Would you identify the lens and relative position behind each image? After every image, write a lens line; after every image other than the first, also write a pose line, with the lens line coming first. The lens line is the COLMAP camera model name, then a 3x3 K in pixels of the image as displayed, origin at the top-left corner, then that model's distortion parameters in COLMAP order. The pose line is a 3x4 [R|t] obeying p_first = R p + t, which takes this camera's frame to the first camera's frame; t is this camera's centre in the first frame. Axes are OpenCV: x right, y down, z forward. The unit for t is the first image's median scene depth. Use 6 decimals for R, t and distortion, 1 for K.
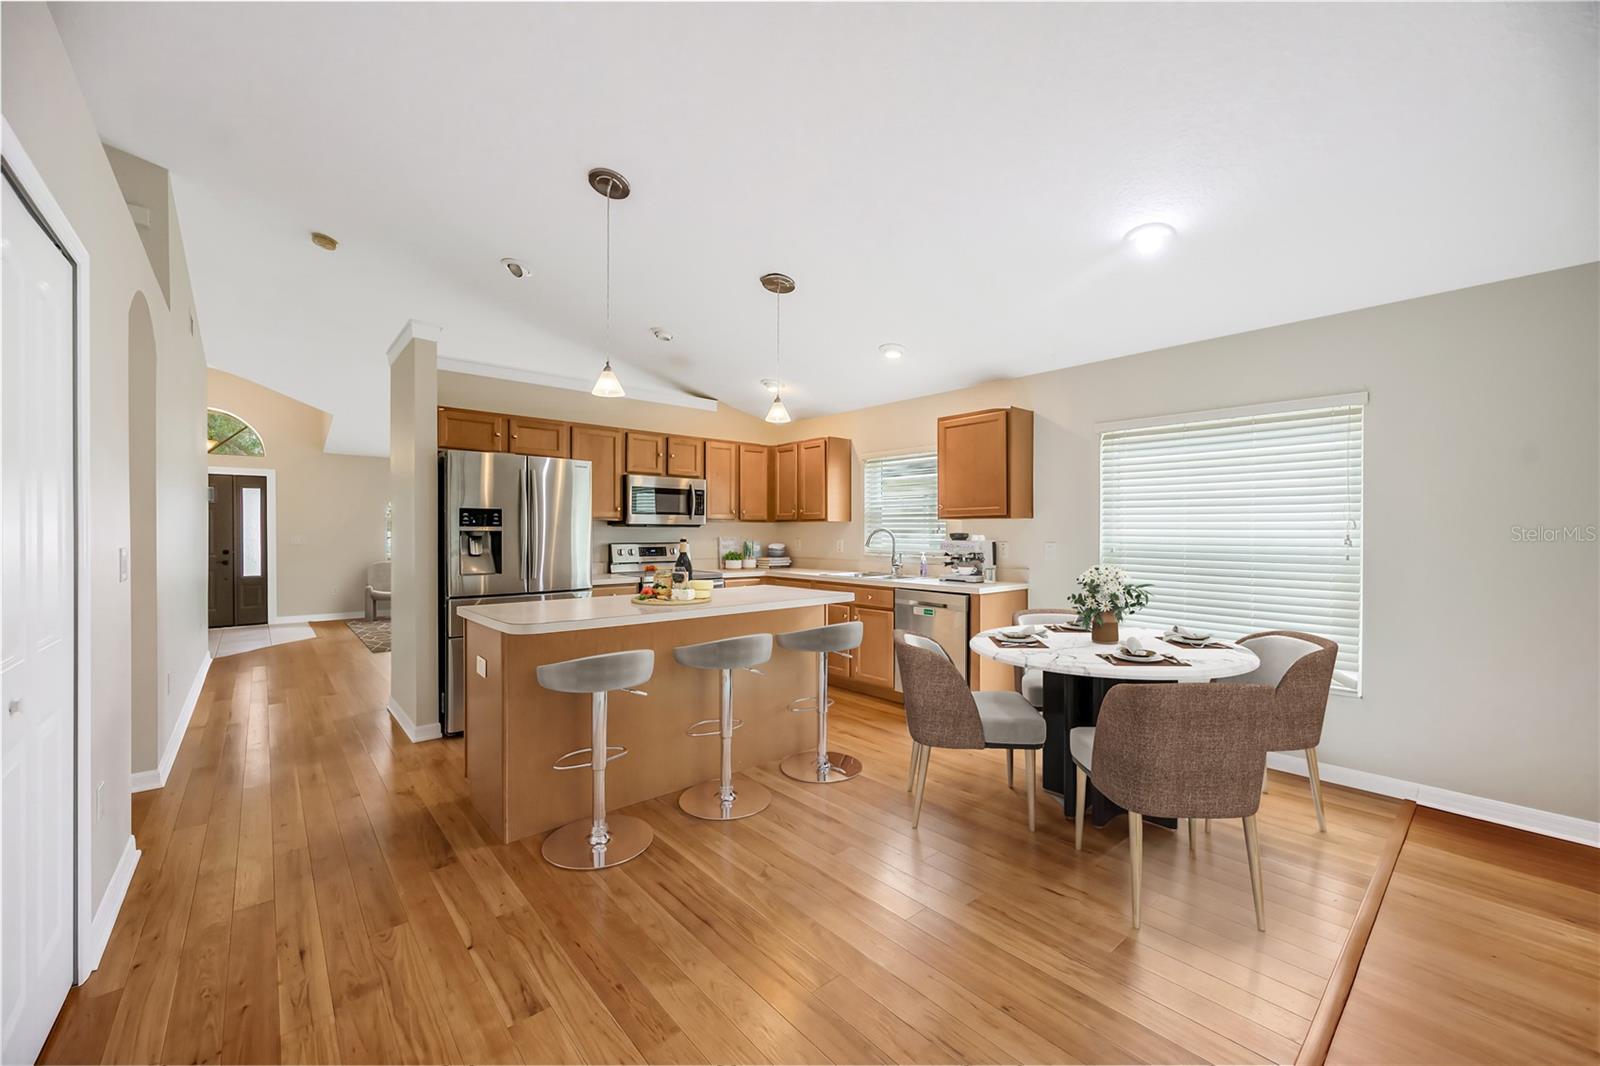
lens RADIAL K [[620.5, 0, 801.5], [0, 620.5, 532.3], [0, 0, 1]] dist [-0.004310, -0.000640]
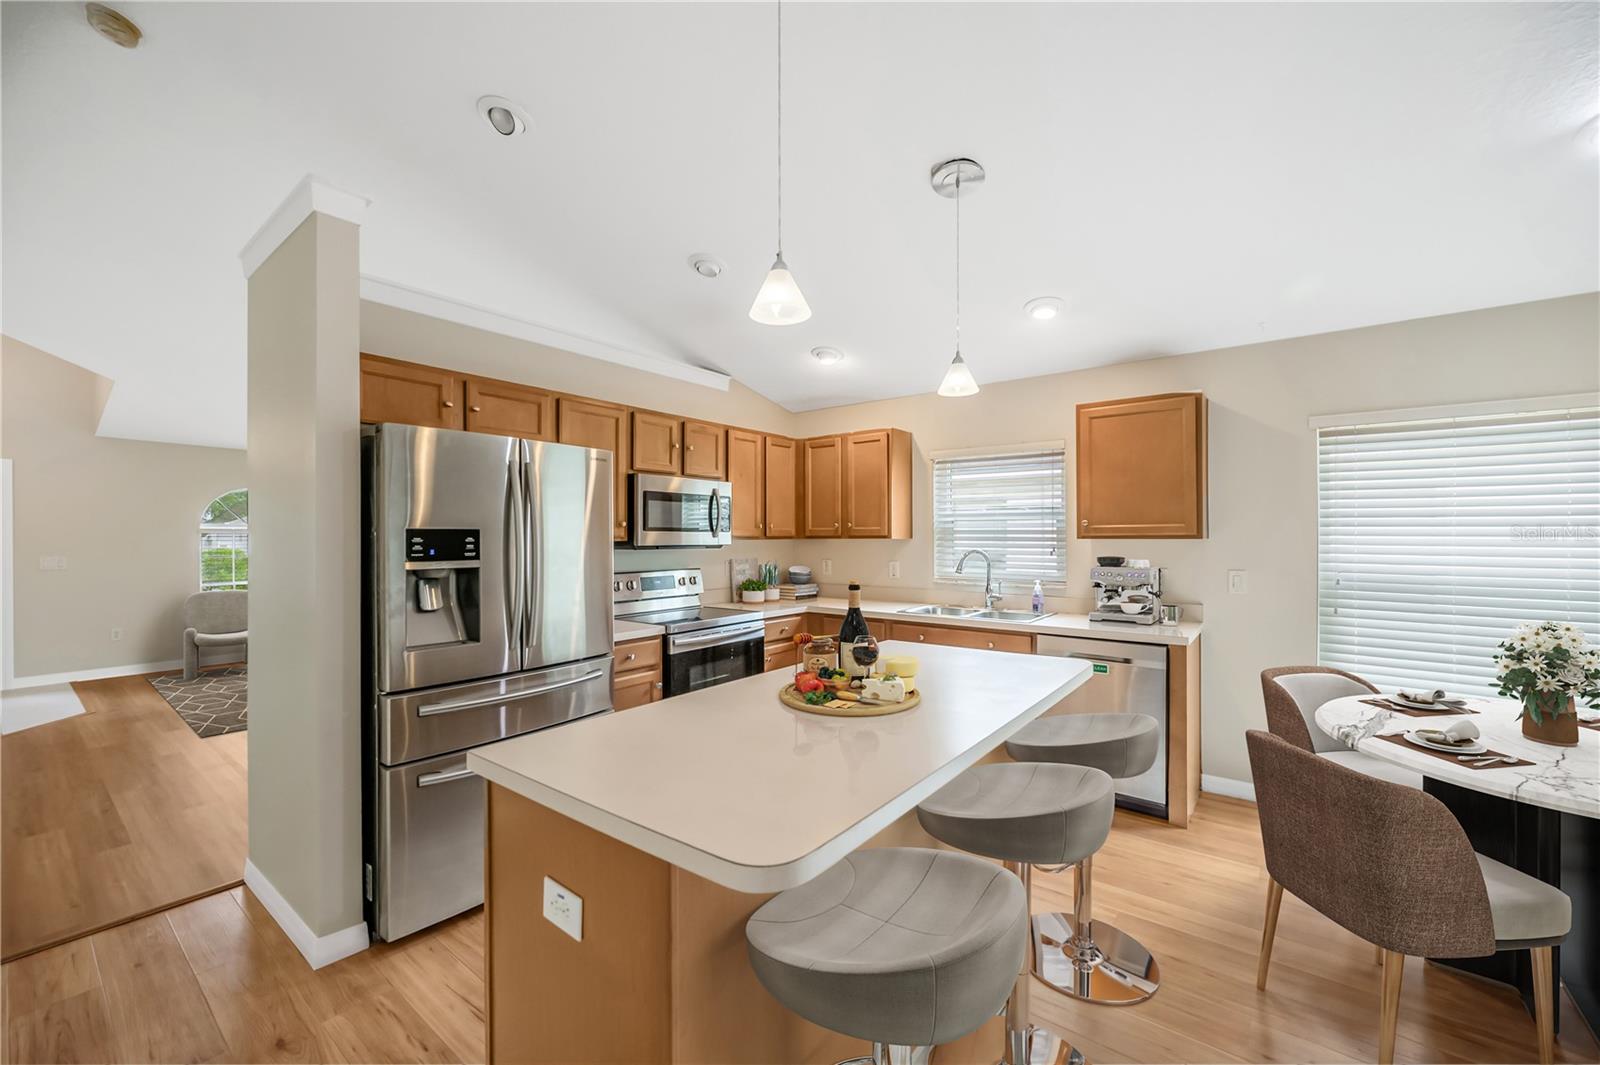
lens RADIAL K [[628.6, 0, 800.6], [0, 628.6, 533.2], [0, 0, 1]] dist [-0.008415, 0.000848]
pose [[0.981054, -0.003391, 0.193707, -0.249055], [0.004665, 0.999970, -0.006119, -0.023783], [-0.193680, 0.006907, 0.981040, 0.304320]]
